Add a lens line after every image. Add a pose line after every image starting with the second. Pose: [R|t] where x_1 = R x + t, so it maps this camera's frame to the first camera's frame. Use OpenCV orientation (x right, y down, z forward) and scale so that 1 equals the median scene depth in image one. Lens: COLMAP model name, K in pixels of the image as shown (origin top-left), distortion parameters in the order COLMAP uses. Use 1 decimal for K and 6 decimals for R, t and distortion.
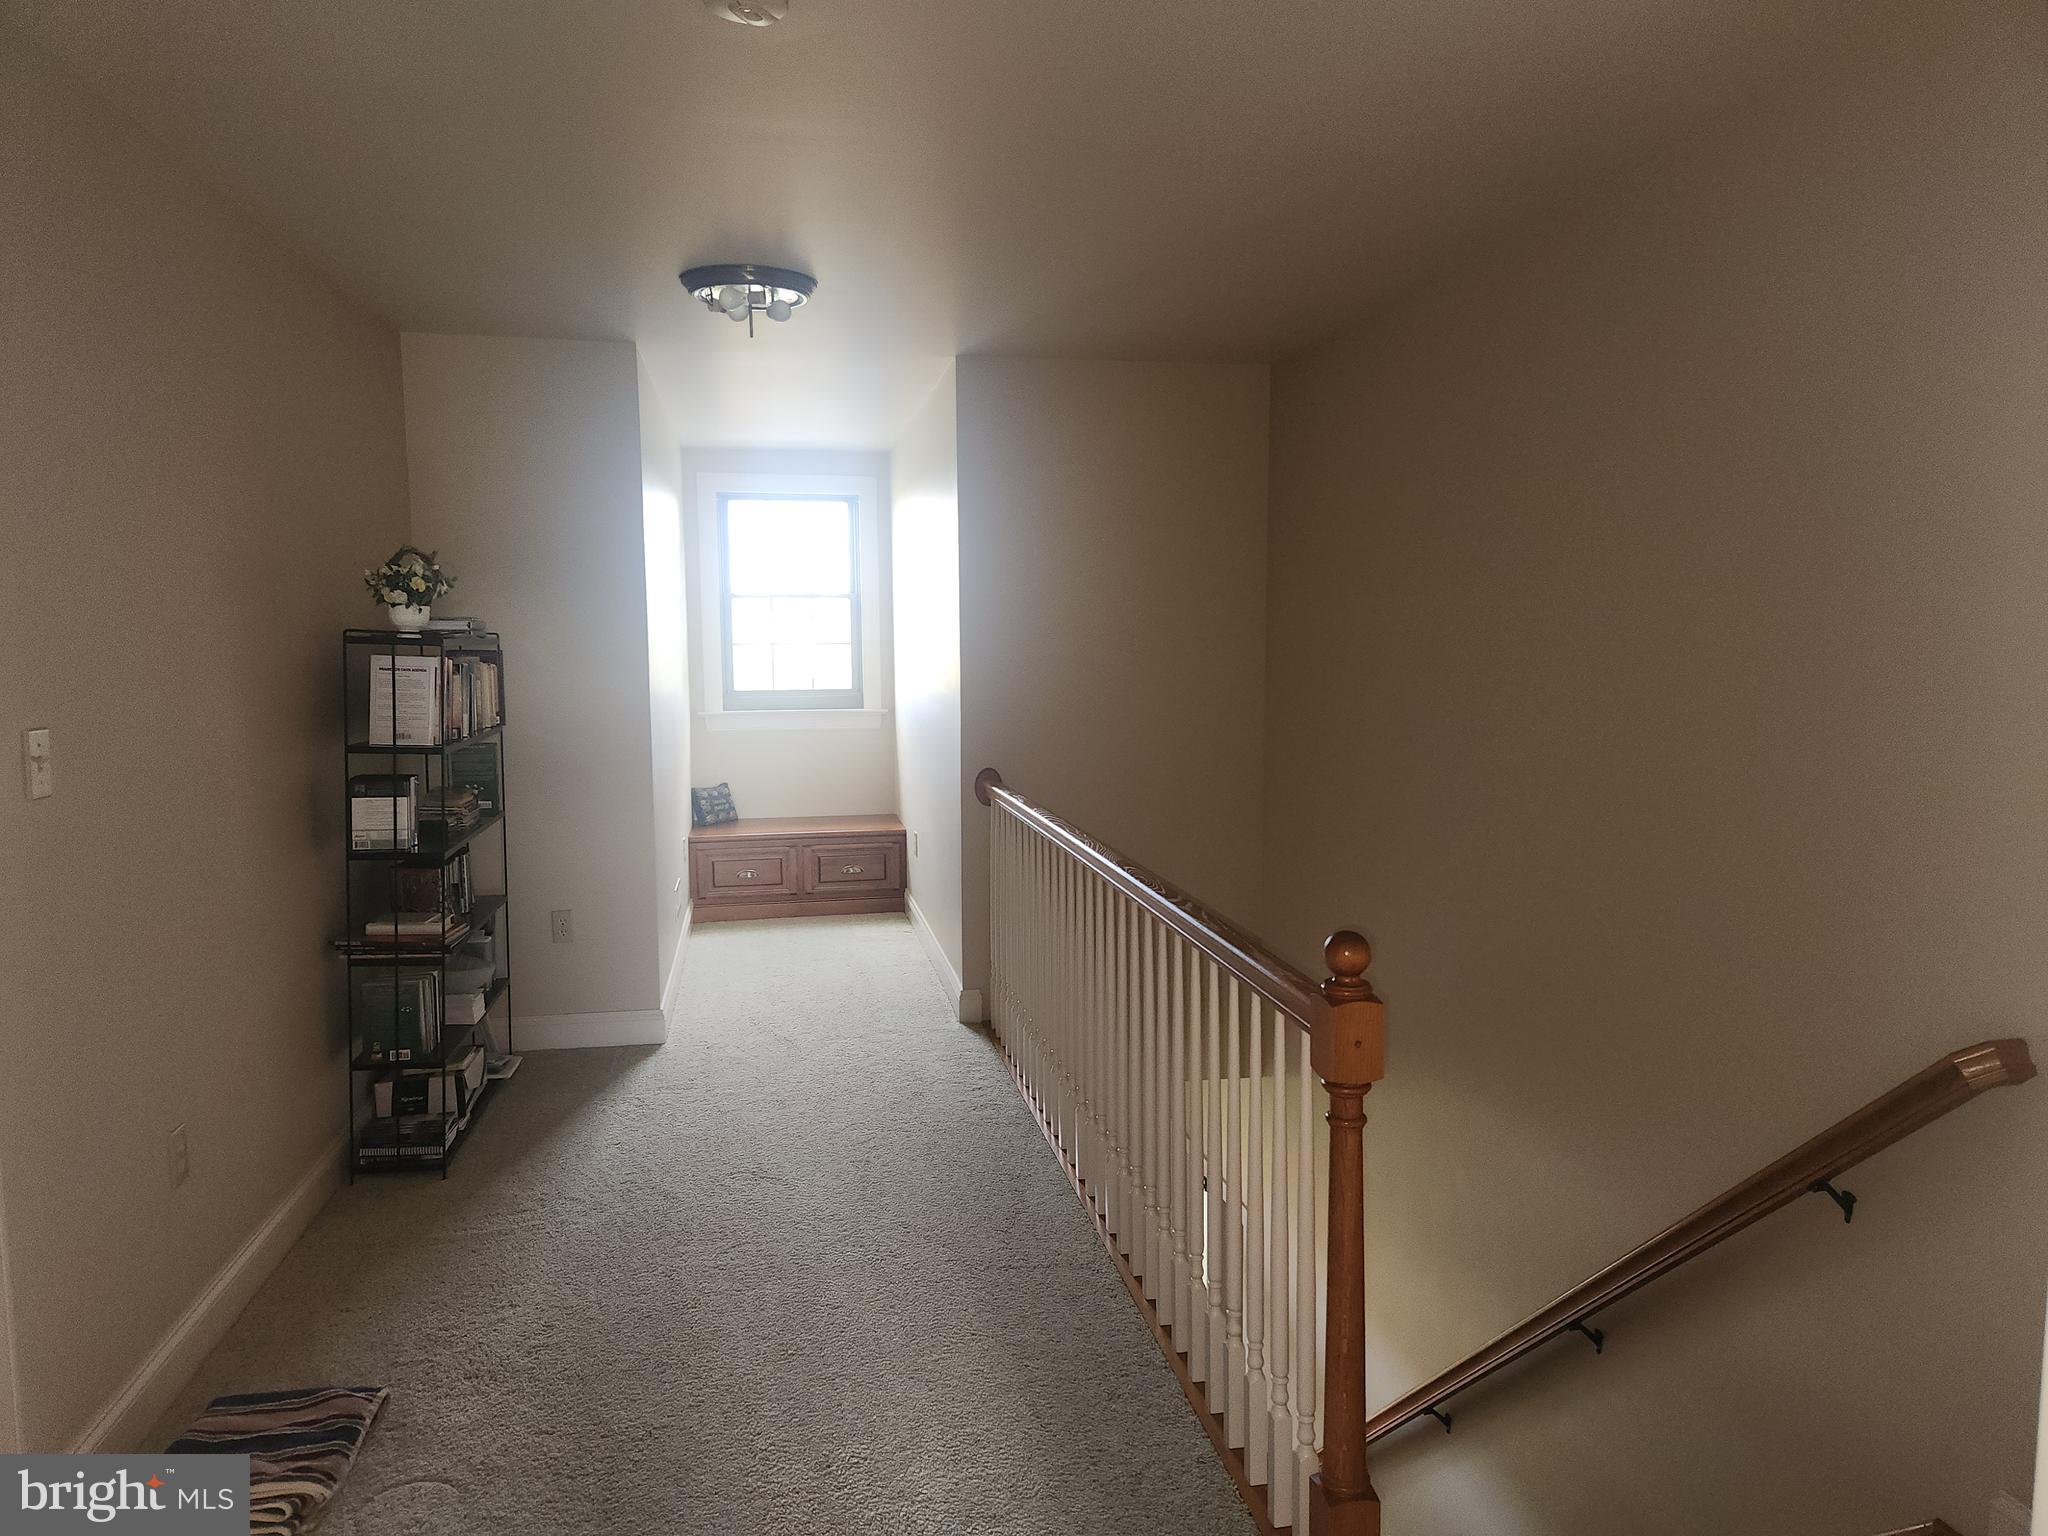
lens RADIAL K [[1376.2, 0, 1010.1], [0, 1376.2, 775.9], [0, 0, 1]] dist [0.010192, -0.018060]
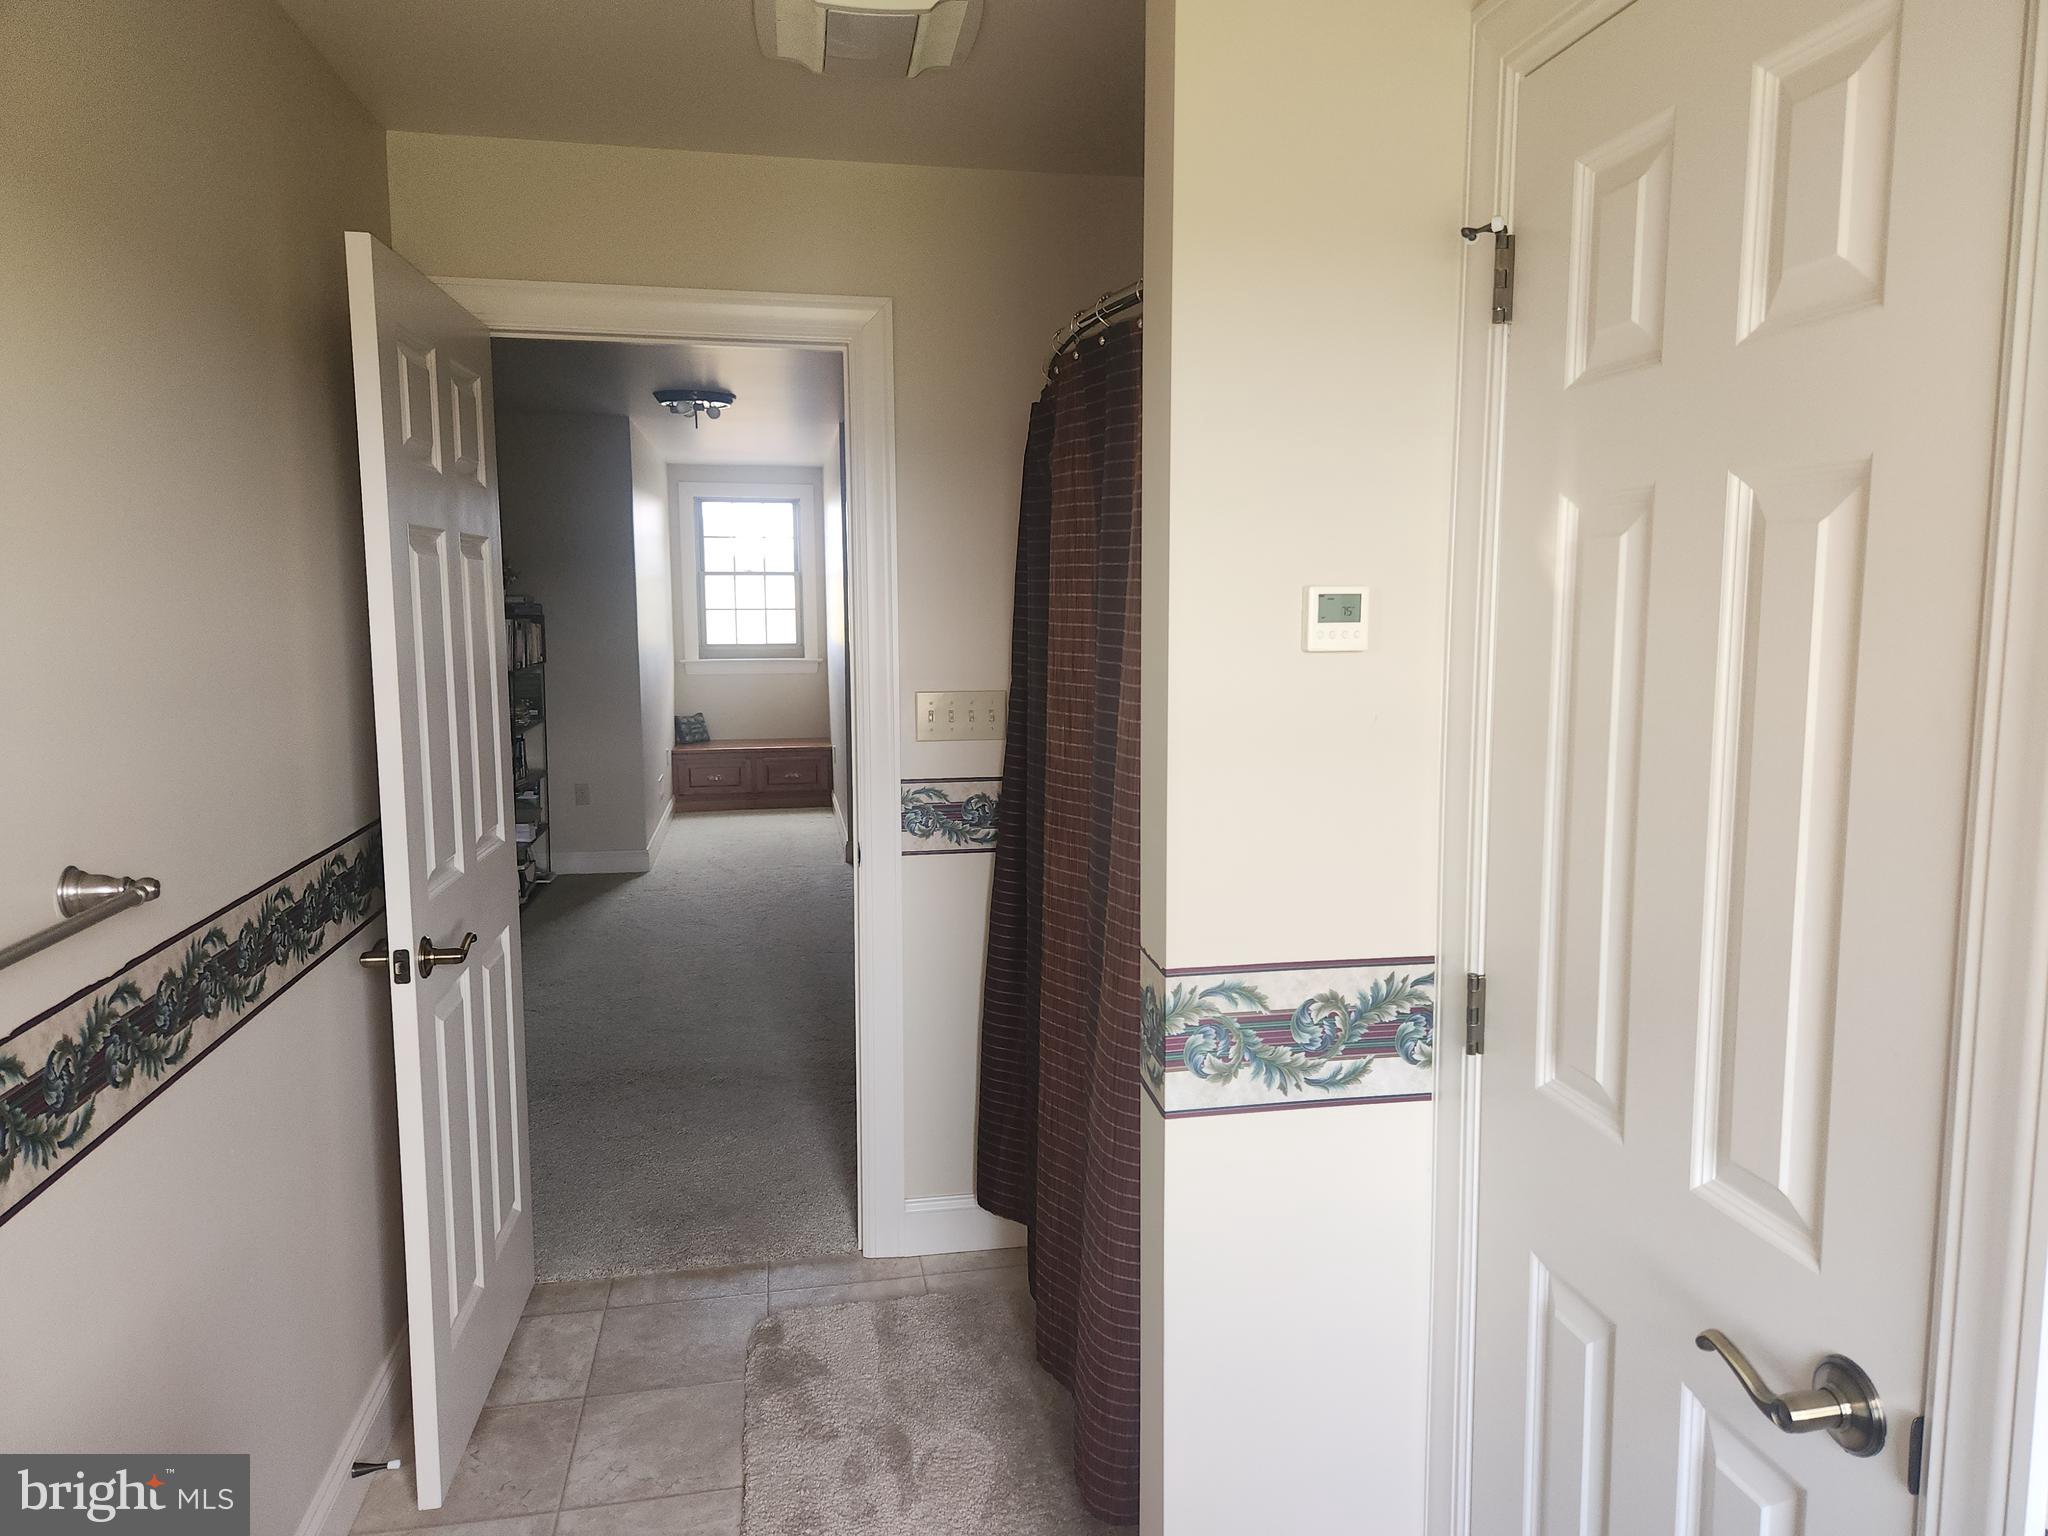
lens RADIAL K [[1376.2, 0, 1041.0], [0, 1376.2, 754.6], [0, 0, 1]] dist [0.010192, -0.018060]
pose [[0.999871, 0.001344, 0.016007, 0.110144], [-0.001540, 0.999924, 0.012255, 0.030602], [-0.015989, -0.012278, 0.999797, -0.369838]]
